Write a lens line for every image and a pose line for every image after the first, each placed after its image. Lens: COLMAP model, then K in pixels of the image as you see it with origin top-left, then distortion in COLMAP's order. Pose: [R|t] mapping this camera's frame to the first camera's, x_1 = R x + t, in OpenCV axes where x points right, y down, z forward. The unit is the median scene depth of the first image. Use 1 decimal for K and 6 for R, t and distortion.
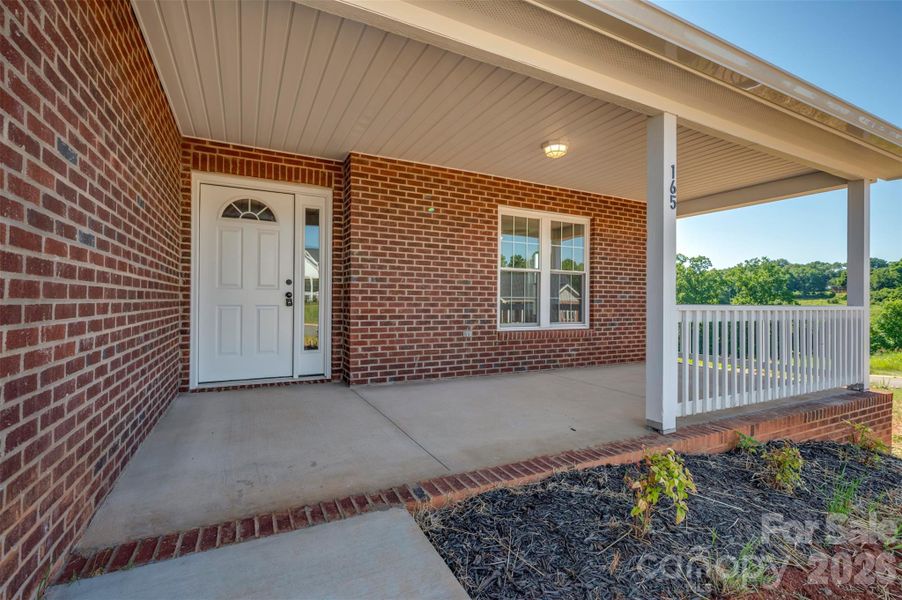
lens RADIAL K [[405.8, 0, 451.0], [0, 405.8, 300.0], [0, 0, 1]] dist [0.002327, 0.000273]
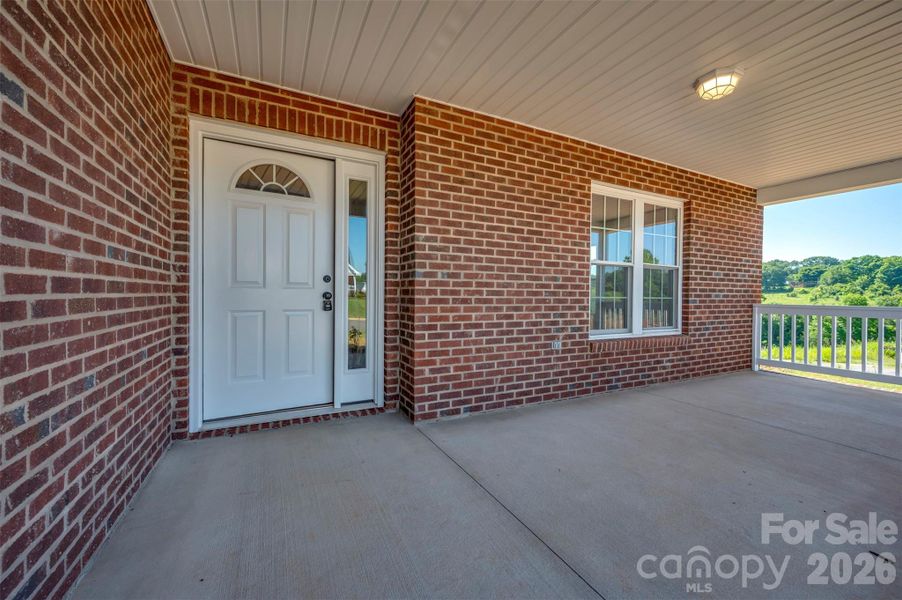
lens RADIAL K [[354.6, 0, 450.6], [0, 354.6, 298.4], [0, 0, 1]] dist [0.000792, 0.000052]
pose [[0.999991, 0.001612, -0.004047, -0.170144], [-0.001552, 0.999888, 0.014902, -0.017443], [0.004070, -0.014895, 0.999881, 0.348135]]
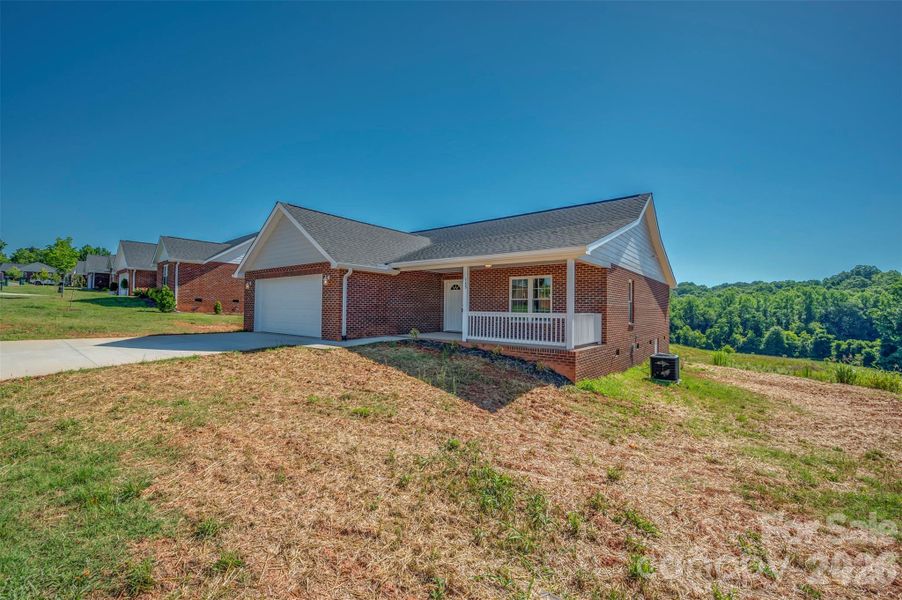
lens RADIAL K [[364.2, 0, 451.9], [0, 364.2, 296.0], [0, 0, 1]] dist [0.000136, -0.000030]
pose [[0.414891, -0.031758, -0.909317, 2.524159], [-0.005255, 0.999290, -0.037297, -0.007364], [0.909856, 0.020252, 0.414429, -0.451441]]
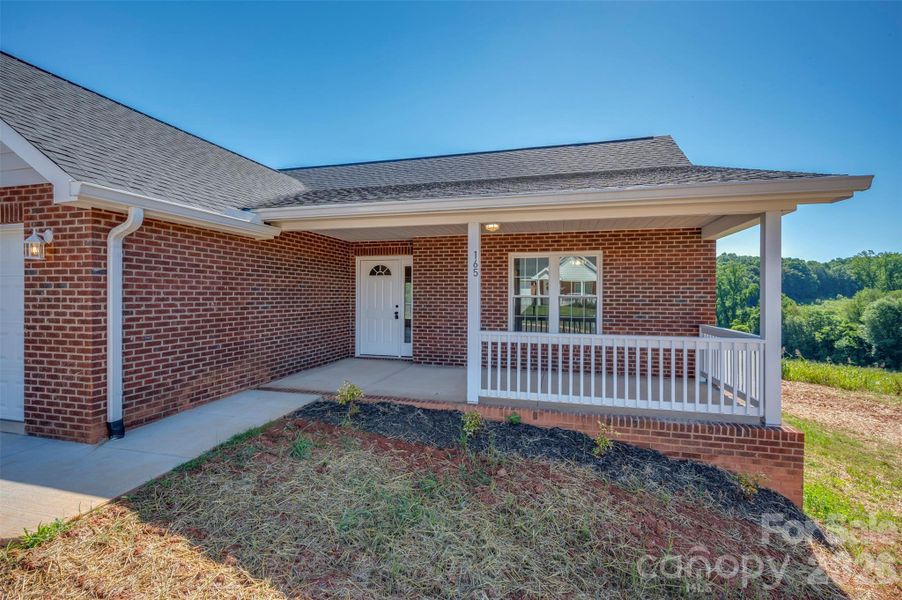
lens RADIAL K [[410.1, 0, 450.5], [0, 410.1, 293.8], [0, 0, 1]] dist [-0.000344, 0.000155]
pose [[0.739619, -0.003865, -0.673015, 1.064992], [0.004591, 0.999989, -0.000697, -0.098374], [0.673010, -0.002574, 0.739629, -0.249592]]
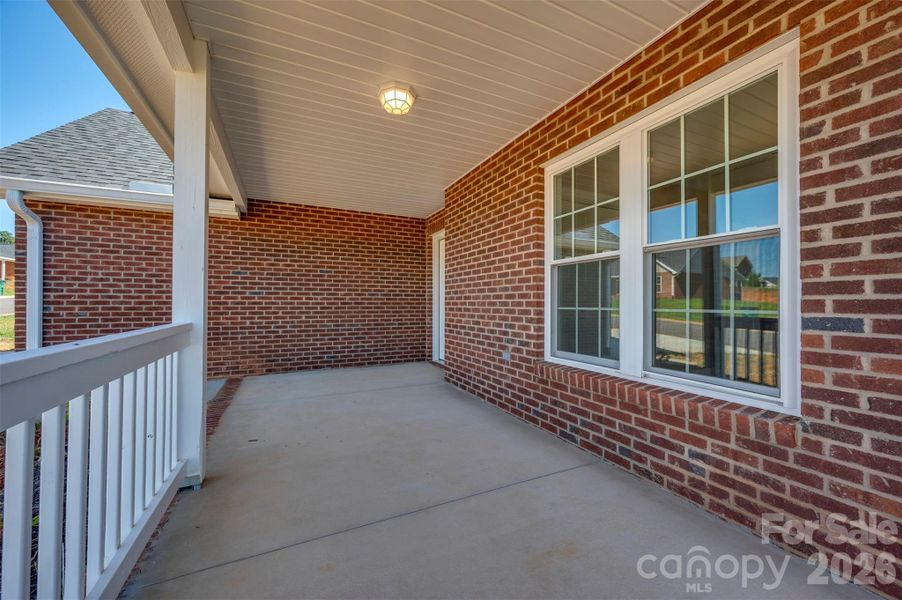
lens RADIAL K [[354.6, 0, 450.6], [0, 354.6, 298.4], [0, 0, 1]] dist [0.000792, 0.000052]
pose [[-0.023749, -0.020214, -0.999514, 0.768678], [0.005957, 0.999775, -0.020361, -0.013777], [0.999700, -0.006438, -0.023624, 0.977580]]
